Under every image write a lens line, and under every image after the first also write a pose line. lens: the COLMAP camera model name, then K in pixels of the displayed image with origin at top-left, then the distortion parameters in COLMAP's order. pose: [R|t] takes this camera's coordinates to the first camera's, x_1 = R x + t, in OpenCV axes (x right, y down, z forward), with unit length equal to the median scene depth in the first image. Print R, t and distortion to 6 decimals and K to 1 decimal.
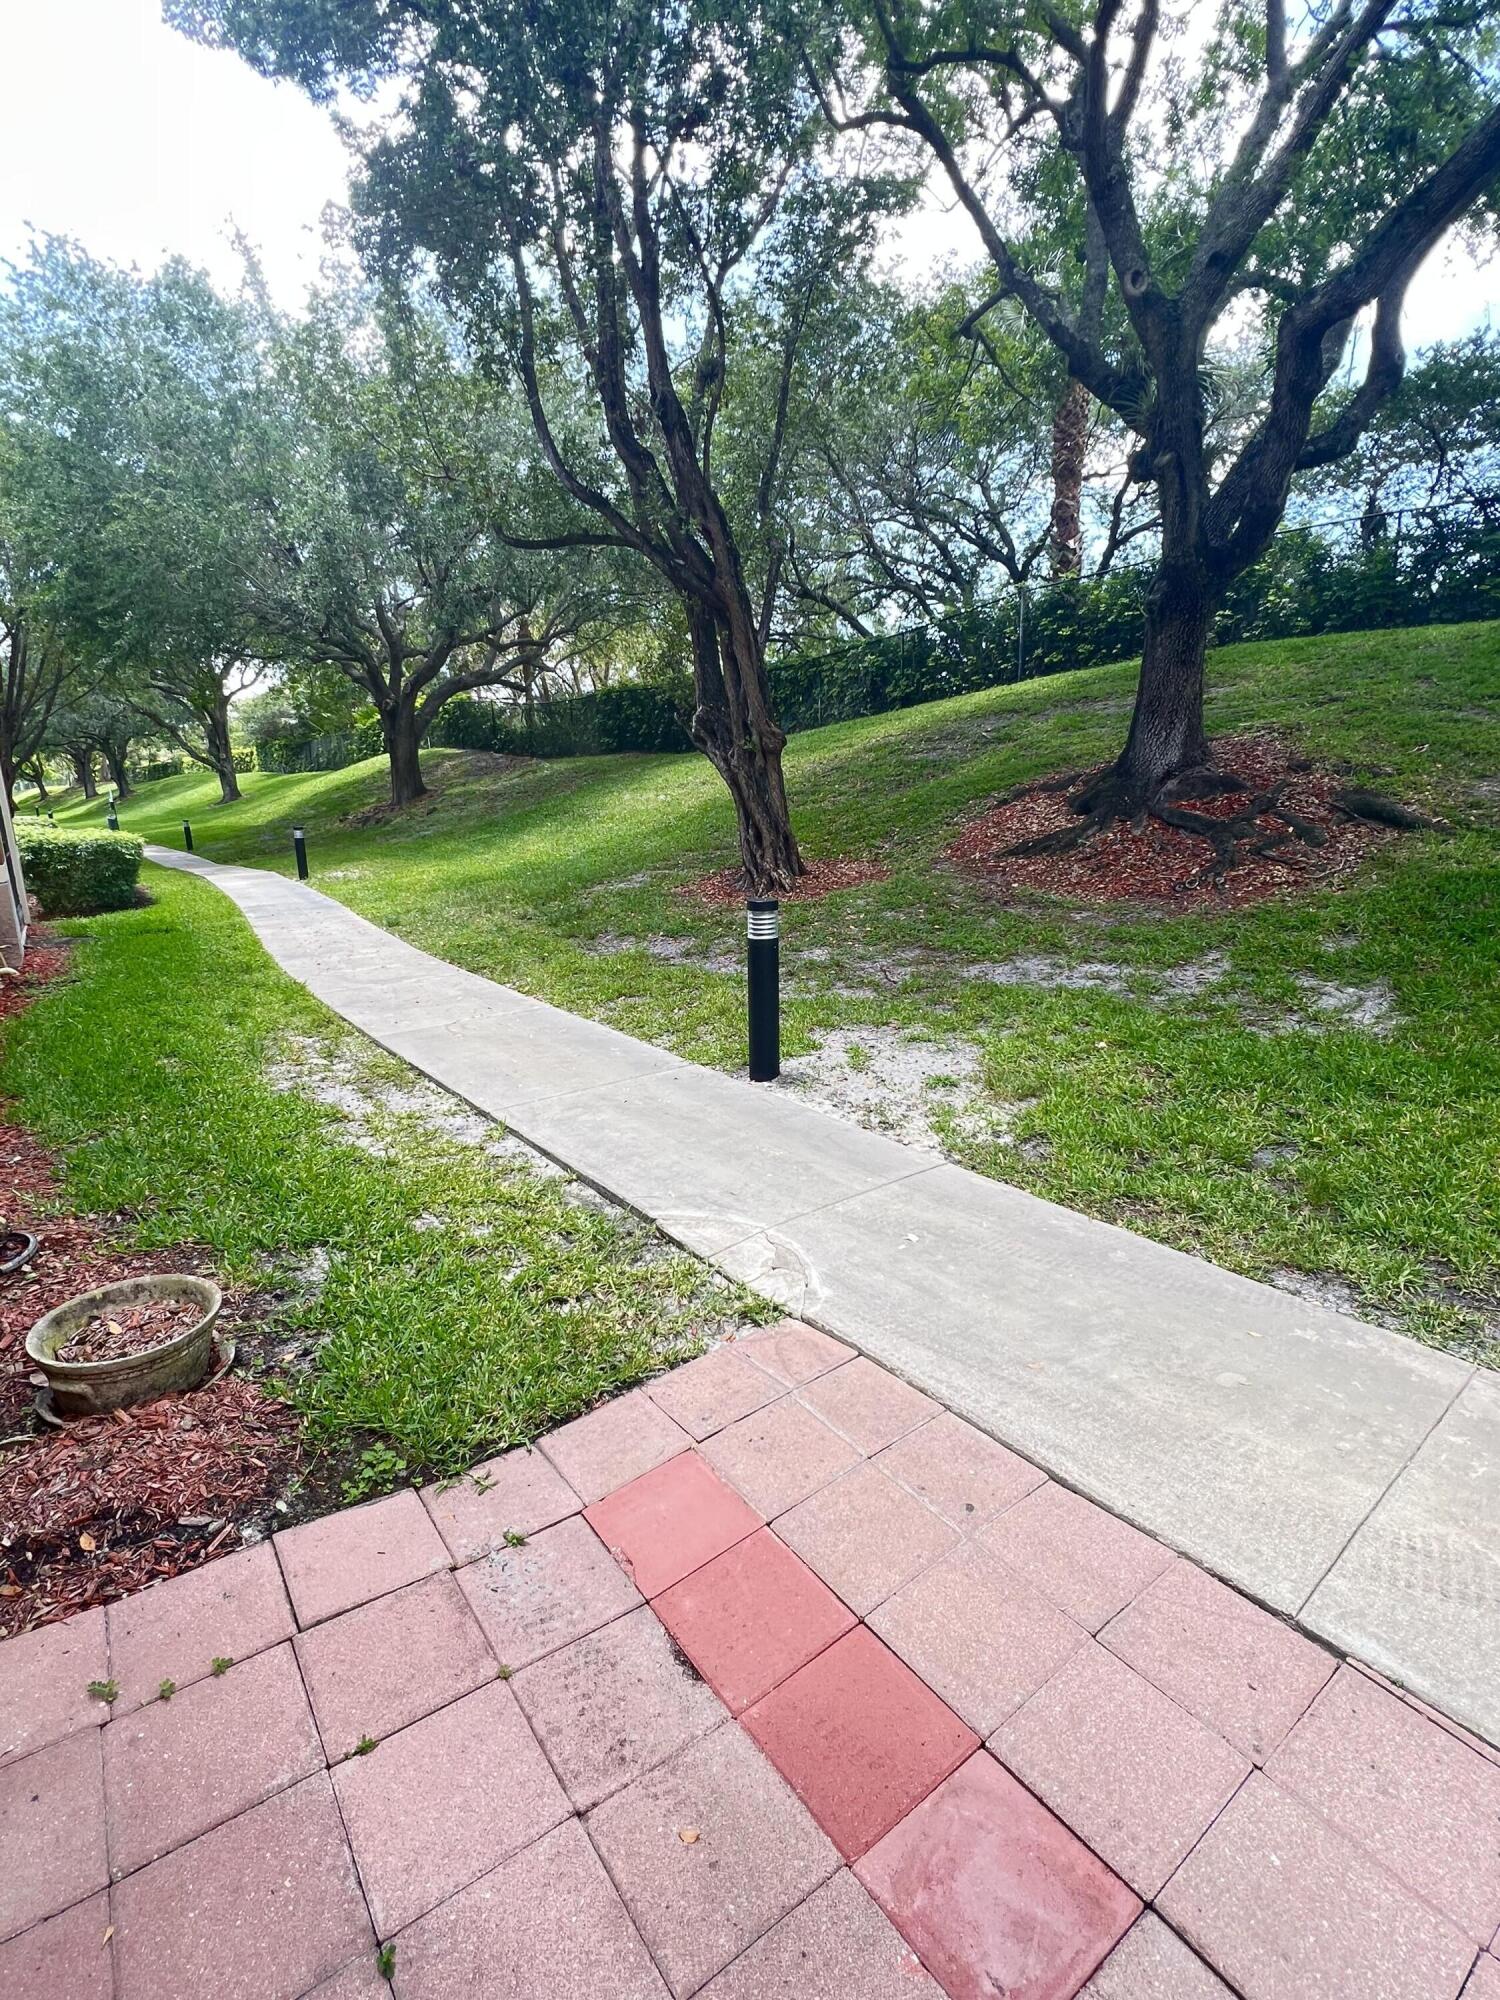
lens RADIAL K [[946.7, 0, 752.1], [0, 946.7, 999.2], [0, 0, 1]] dist [-0.004270, 0.002646]
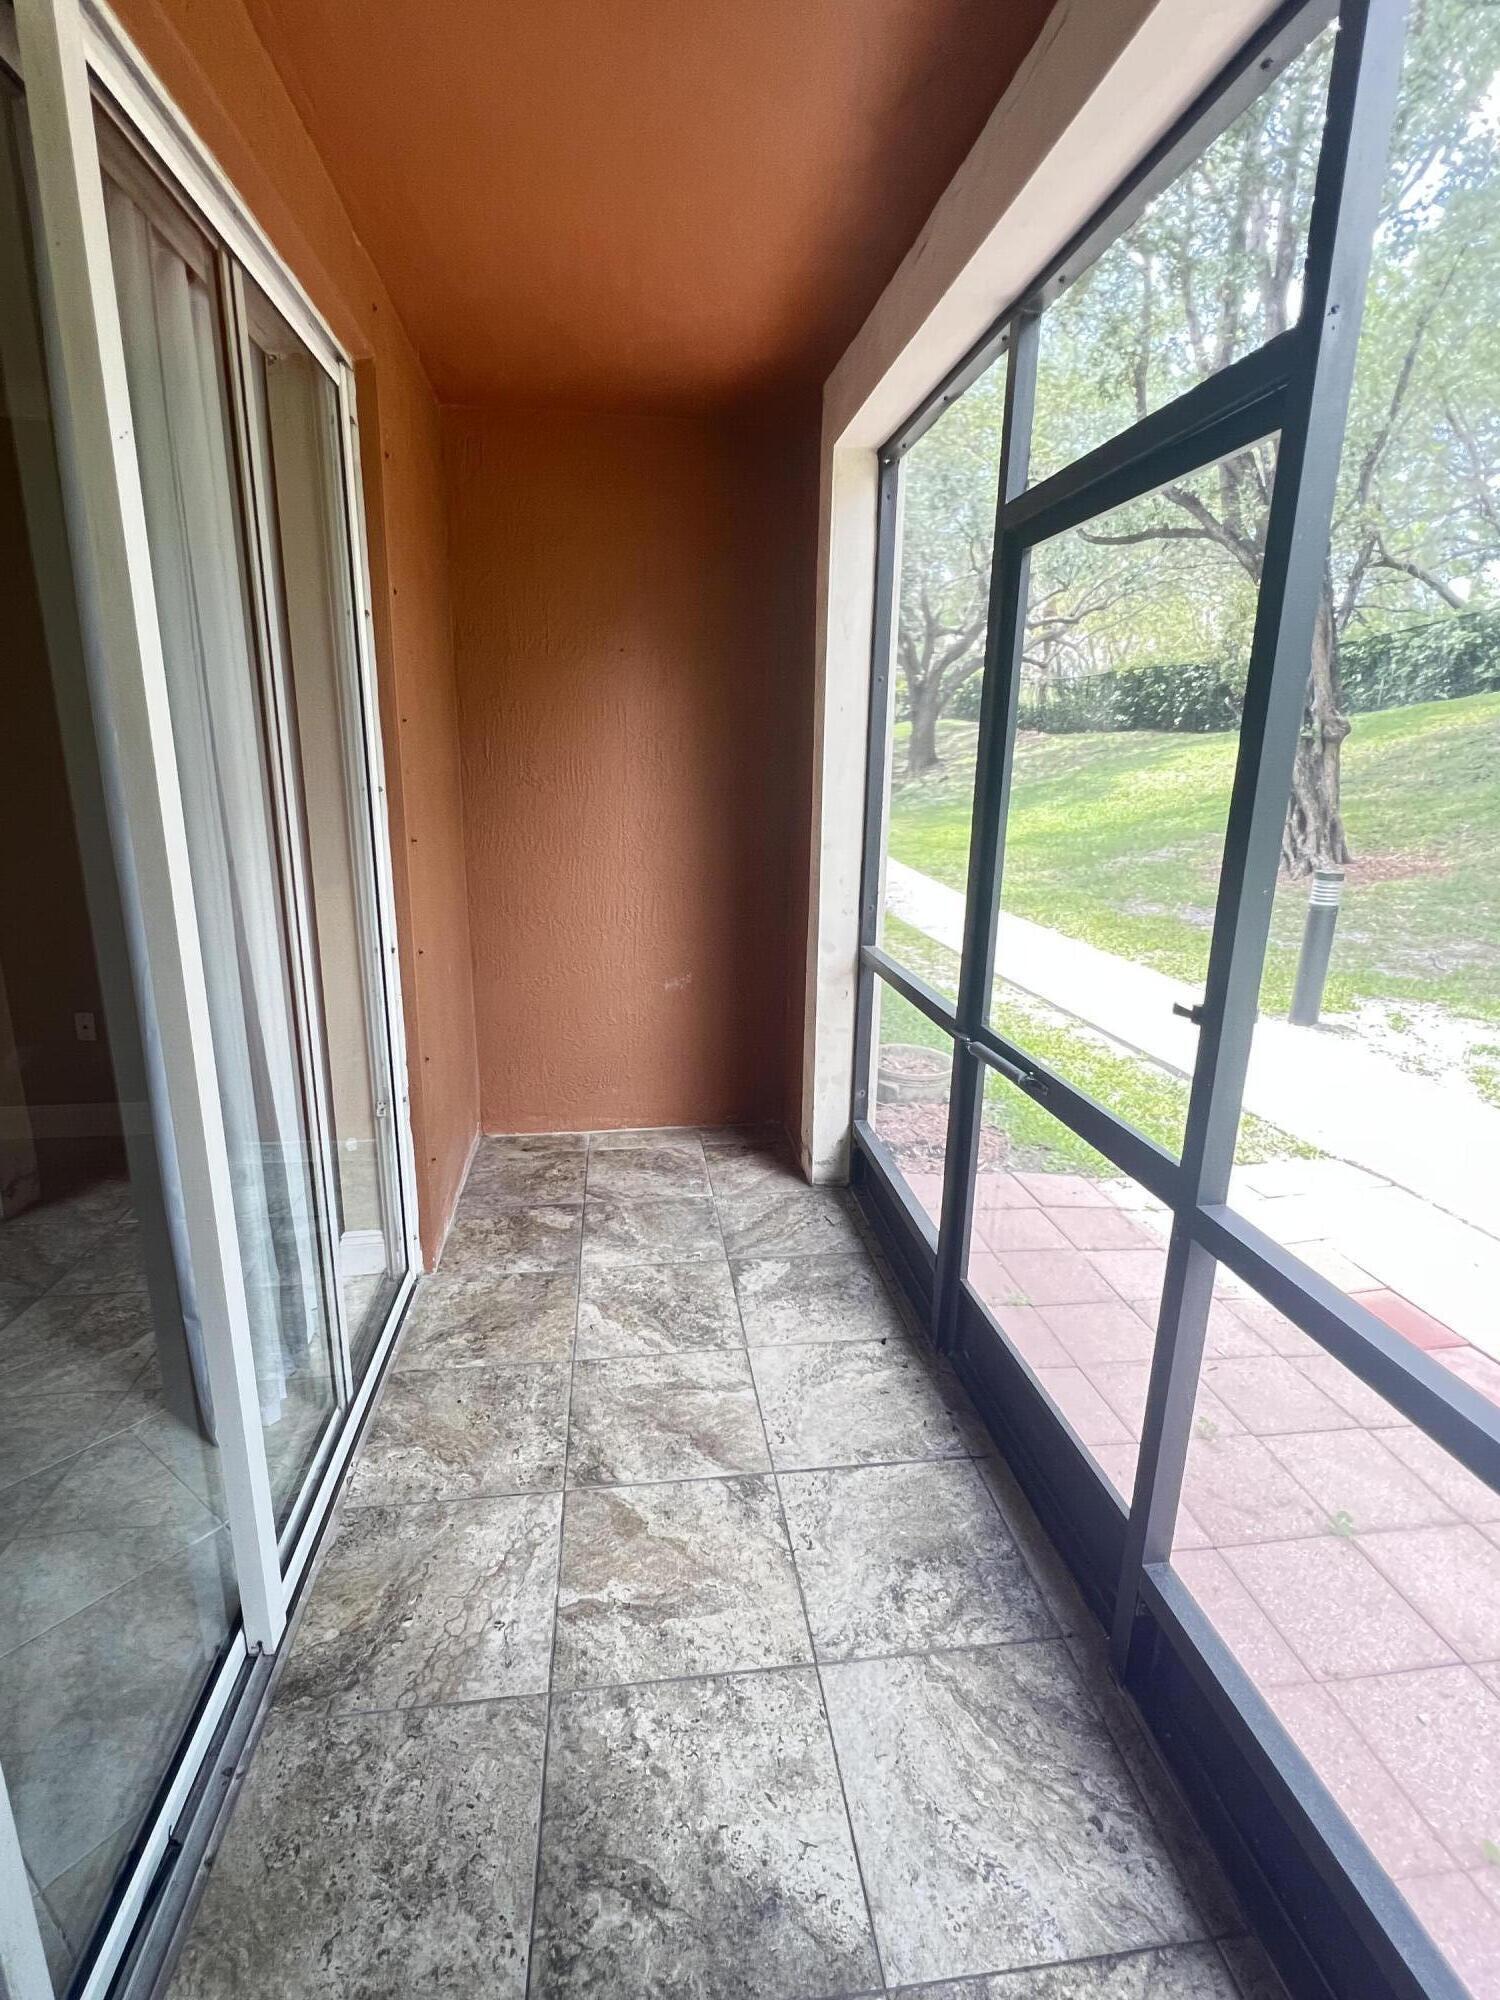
lens RADIAL K [[946.7, 0, 751.7], [0, 946.7, 999.2], [0, 0, 1]] dist [-0.004270, 0.002646]
pose [[0.884704, 0.156852, -0.438972, -0.053844], [-0.144432, 0.987584, 0.061790, 0.052470], [0.443214, 0.008736, 0.896373, -0.235071]]
